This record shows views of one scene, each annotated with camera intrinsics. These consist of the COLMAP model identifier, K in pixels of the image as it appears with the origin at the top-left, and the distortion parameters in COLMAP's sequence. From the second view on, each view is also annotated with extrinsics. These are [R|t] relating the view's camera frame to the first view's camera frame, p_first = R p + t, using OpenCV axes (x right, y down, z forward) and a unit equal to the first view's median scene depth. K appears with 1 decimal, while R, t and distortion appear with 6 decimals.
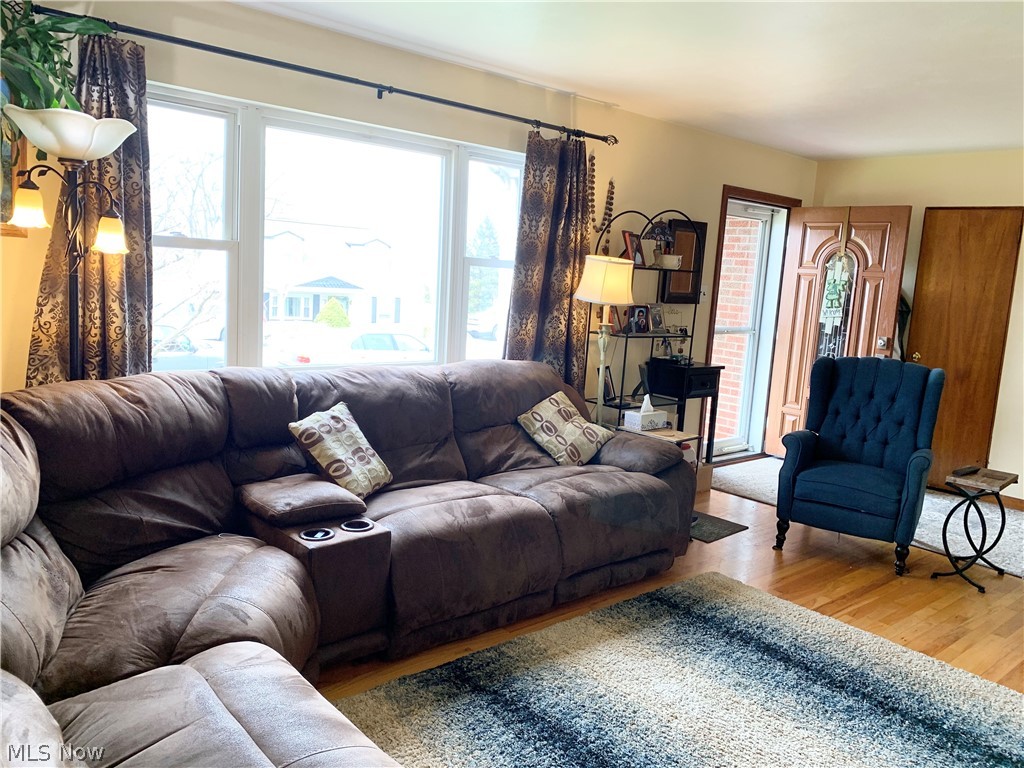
lens RADIAL K [[788.8, 0, 512.0], [0, 788.8, 384.0], [0, 0, 1]] dist [0.013548, -0.016261]
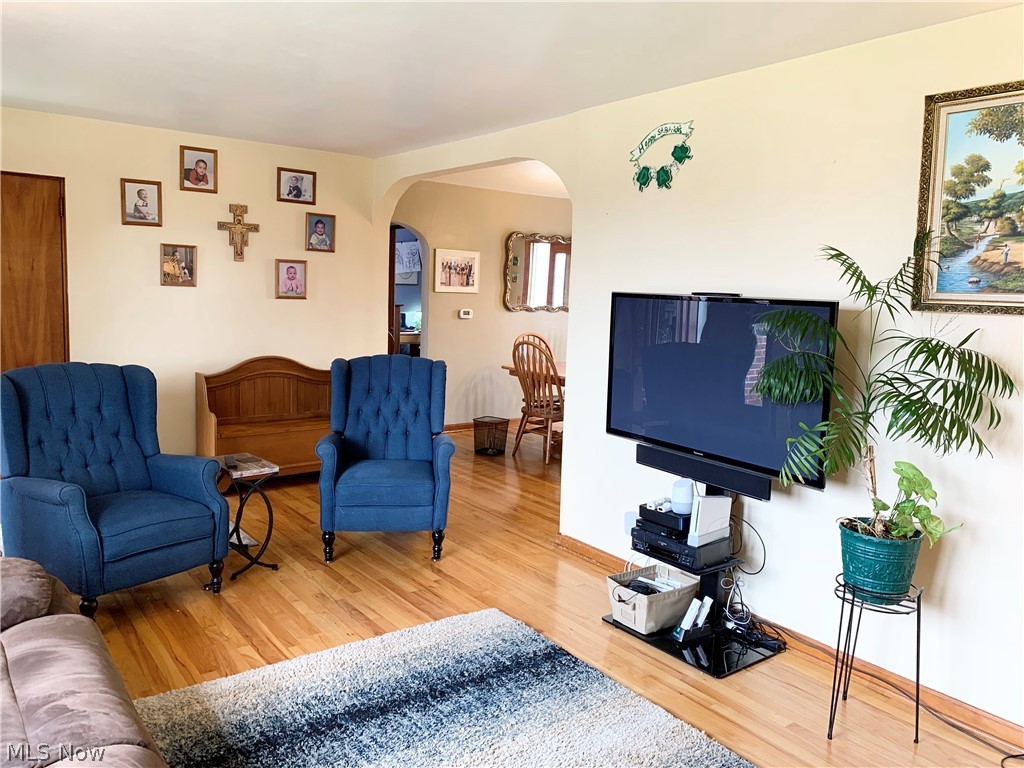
lens RADIAL K [[788.8, 0, 512.0], [0, 788.8, 384.0], [0, 0, 1]] dist [0.013548, -0.016261]
pose [[0.077977, -0.184818, 0.979674, -0.371547], [0.123485, 0.976890, 0.174464, -0.123419], [-0.989278, 0.107371, 0.098997, 0.601768]]
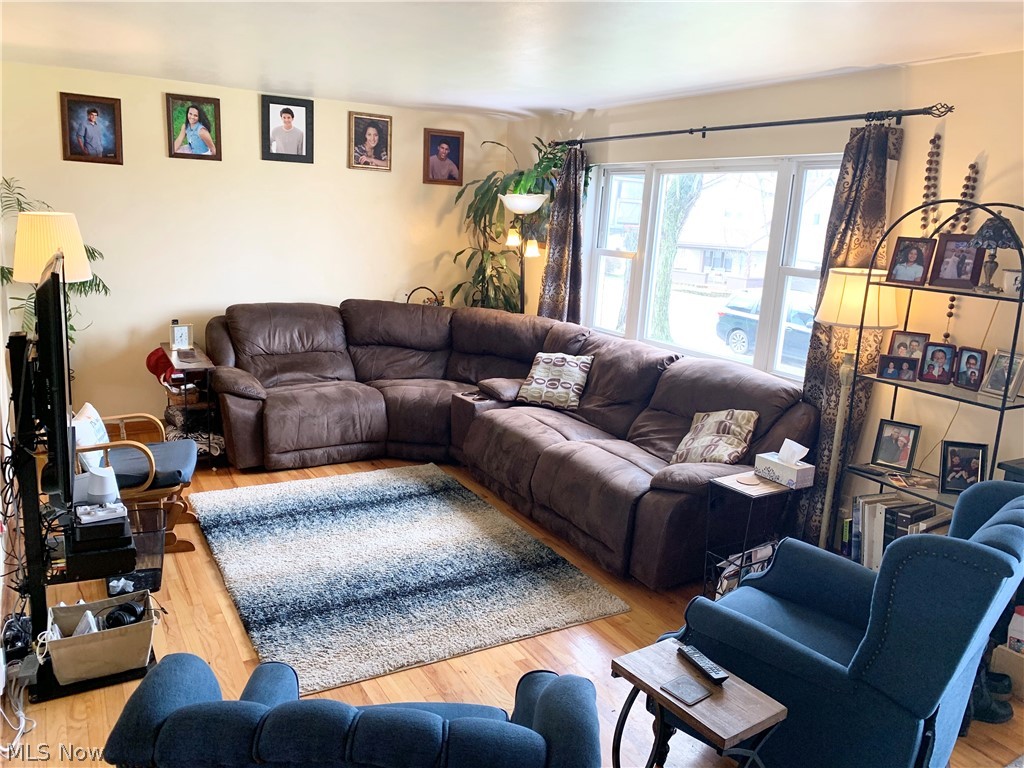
lens RADIAL K [[788.8, 0, 512.0], [0, 788.8, 384.0], [0, 0, 1]] dist [0.013548, -0.016261]
pose [[-0.196685, 0.138089, -0.970694, 1.190264], [-0.200758, 0.963384, 0.177728, -0.149442], [0.959693, 0.229831, -0.161760, 1.020196]]
